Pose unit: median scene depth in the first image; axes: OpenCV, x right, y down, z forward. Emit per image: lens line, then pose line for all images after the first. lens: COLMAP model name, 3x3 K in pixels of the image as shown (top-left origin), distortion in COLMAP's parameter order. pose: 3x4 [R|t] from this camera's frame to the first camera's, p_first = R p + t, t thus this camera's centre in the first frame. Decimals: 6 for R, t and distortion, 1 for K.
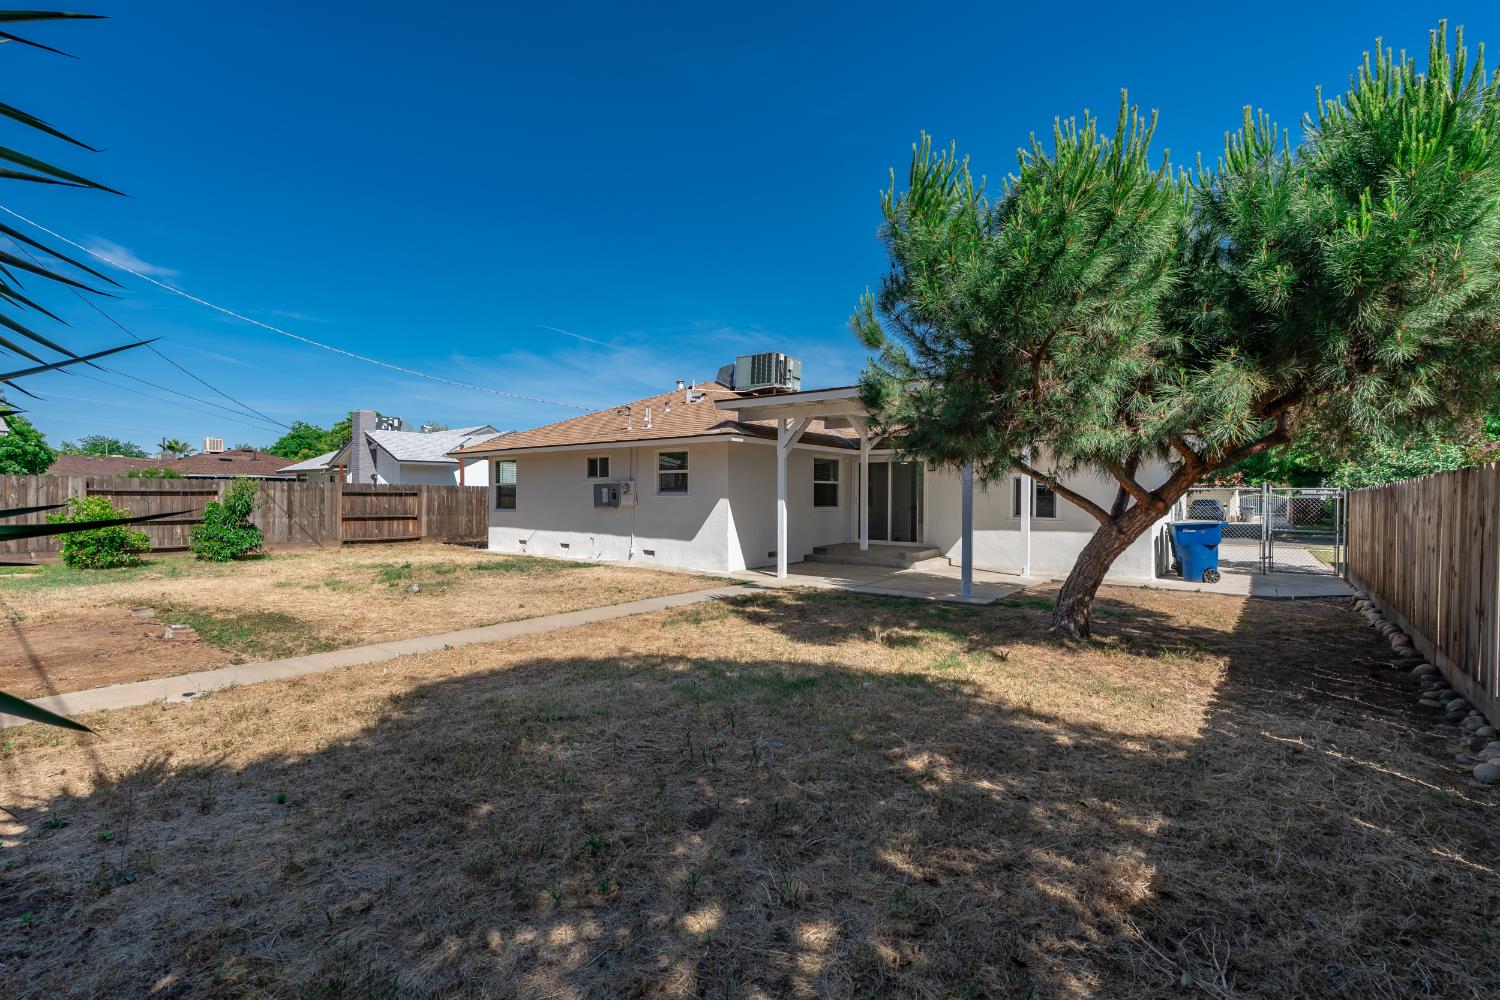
lens RADIAL K [[661.6, 0, 750.0], [0, 661.6, 500.0], [0, 0, 1]] dist [0.000590, -0.000204]
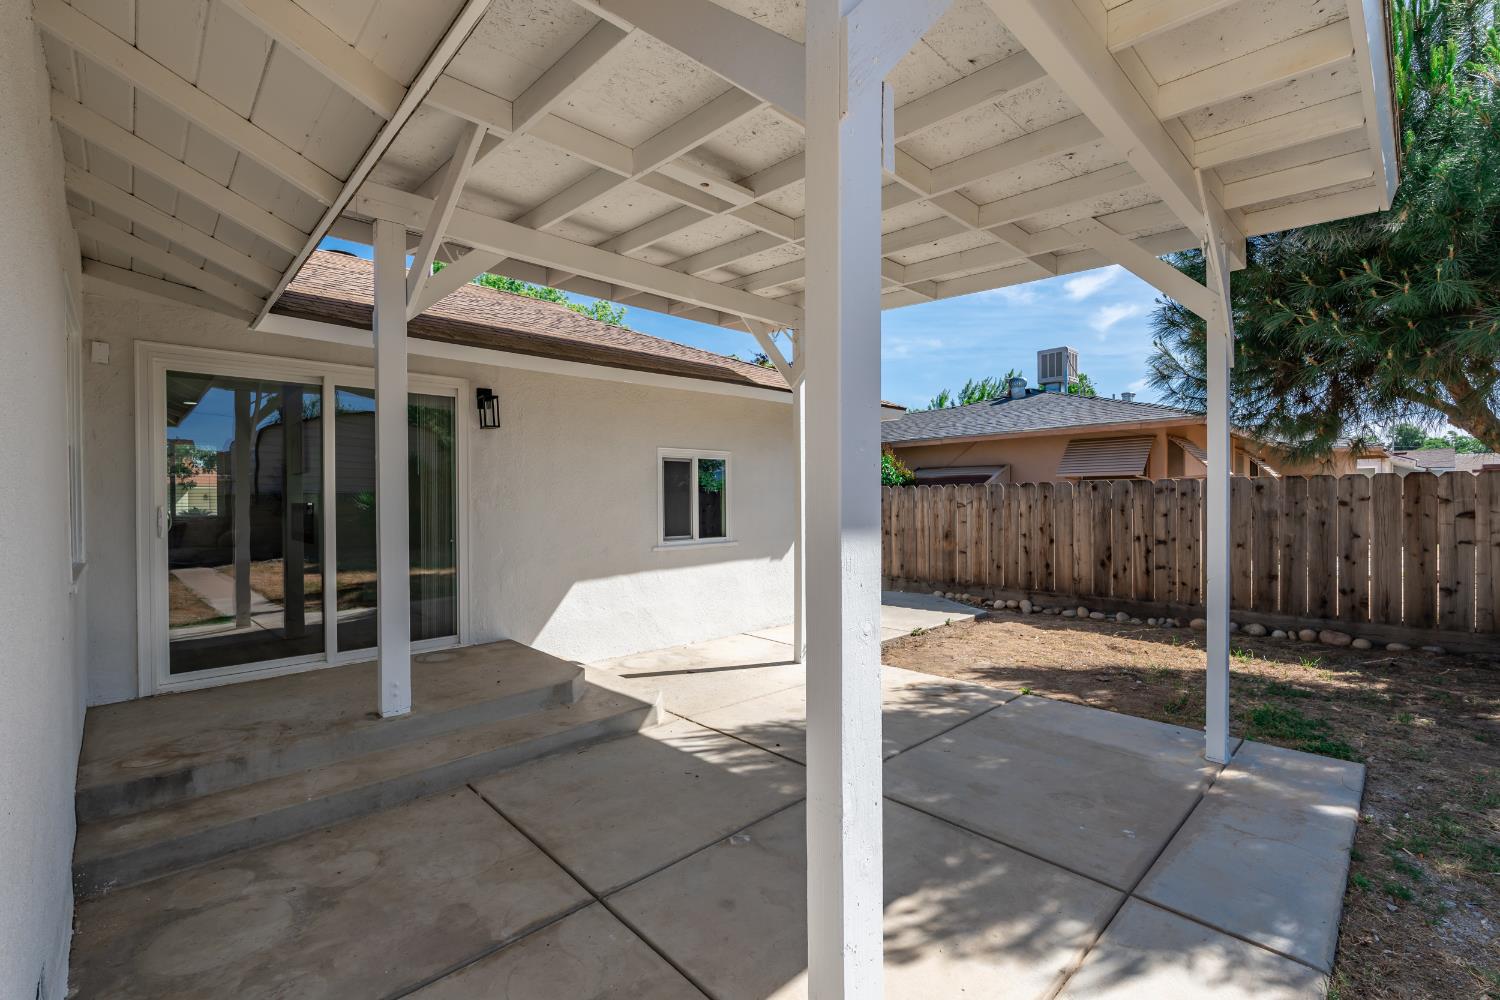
lens RADIAL K [[650.9, 0, 750.0], [0, 650.9, 500.0], [0, 0, 1]] dist [-0.025716, 0.000040]
pose [[0.155361, -0.009835, 0.987809, -0.040446], [0.015677, 0.999849, 0.007489, -0.004171], [-0.987733, 0.014323, 0.155491, 0.729680]]
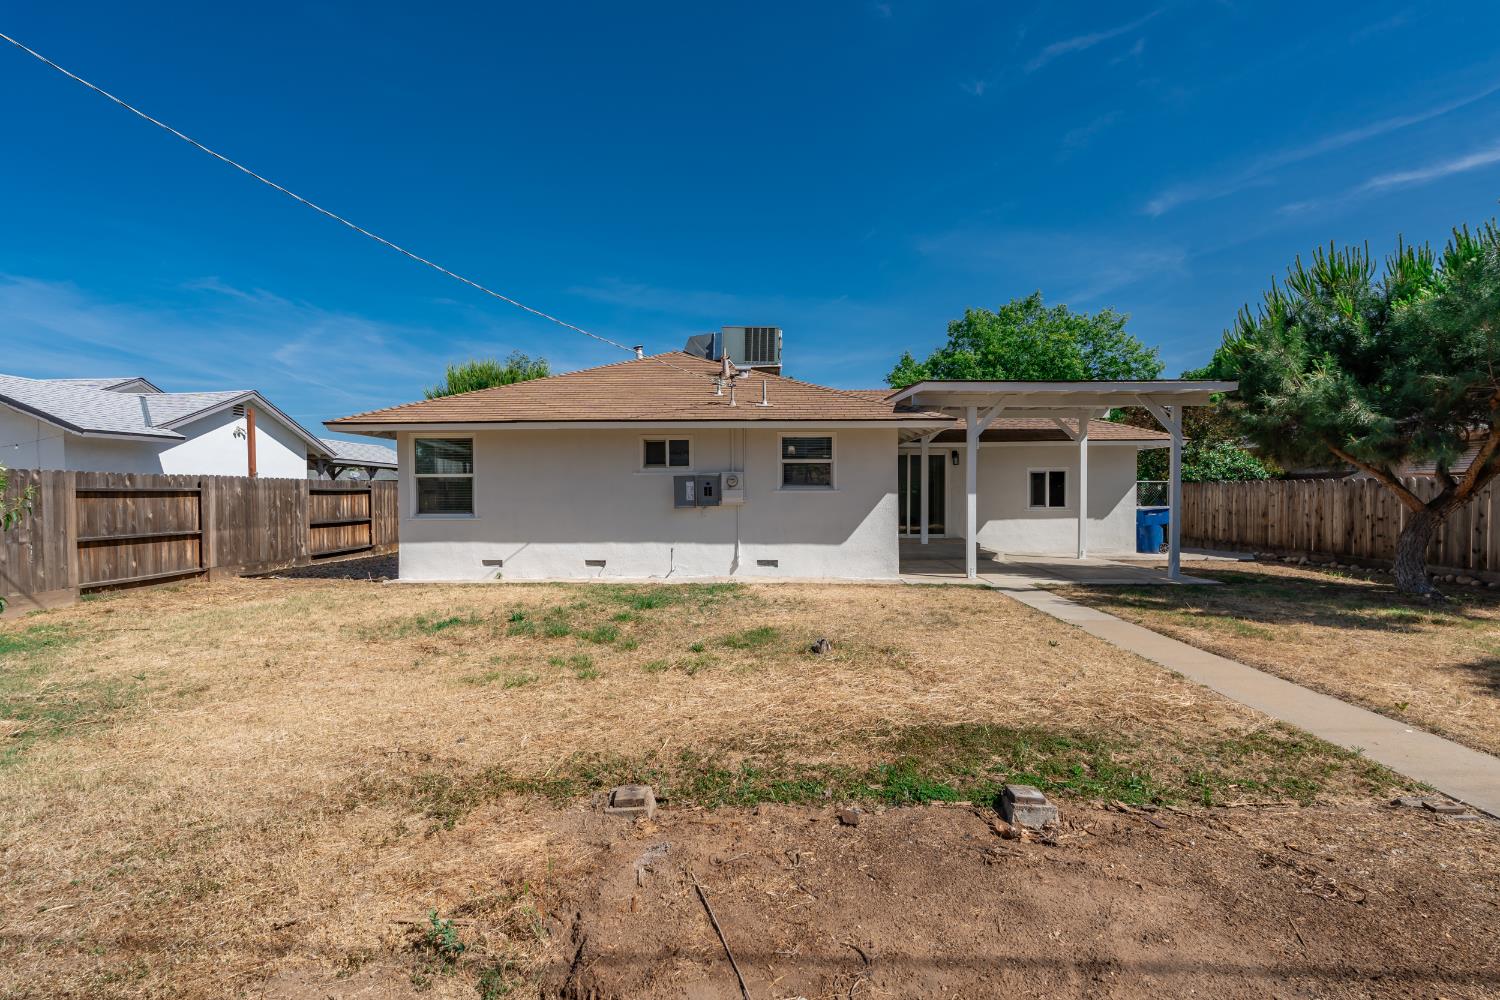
lens RADIAL K [[661.6, 0, 750.0], [0, 661.6, 500.0], [0, 0, 1]] dist [0.000590, -0.000204]
pose [[0.801621, -0.018274, 0.597553, -0.547093], [0.012537, 0.999827, 0.013757, -0.005509], [-0.597701, -0.003536, 0.801711, 0.323599]]
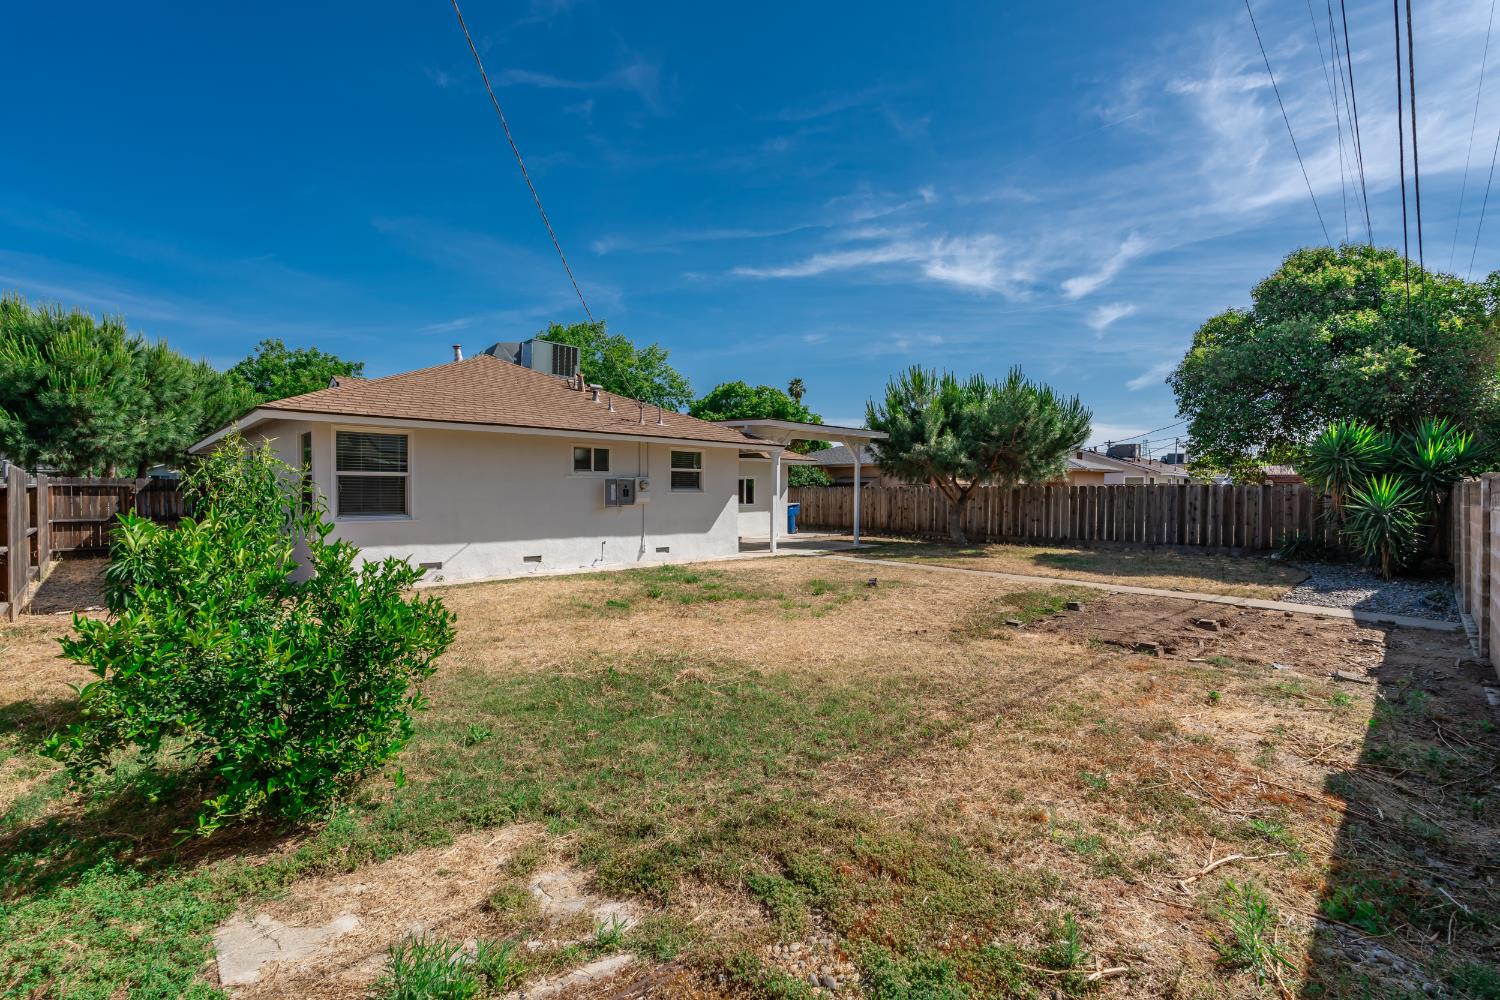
lens RADIAL K [[650.9, 0, 750.0], [0, 650.9, 500.0], [0, 0, 1]] dist [-0.025716, 0.000040]
pose [[0.155147, -0.021591, 0.987655, -0.939118], [0.001308, 0.999765, 0.021650, -0.013632], [-0.987891, -0.002067, 0.155138, 0.613304]]
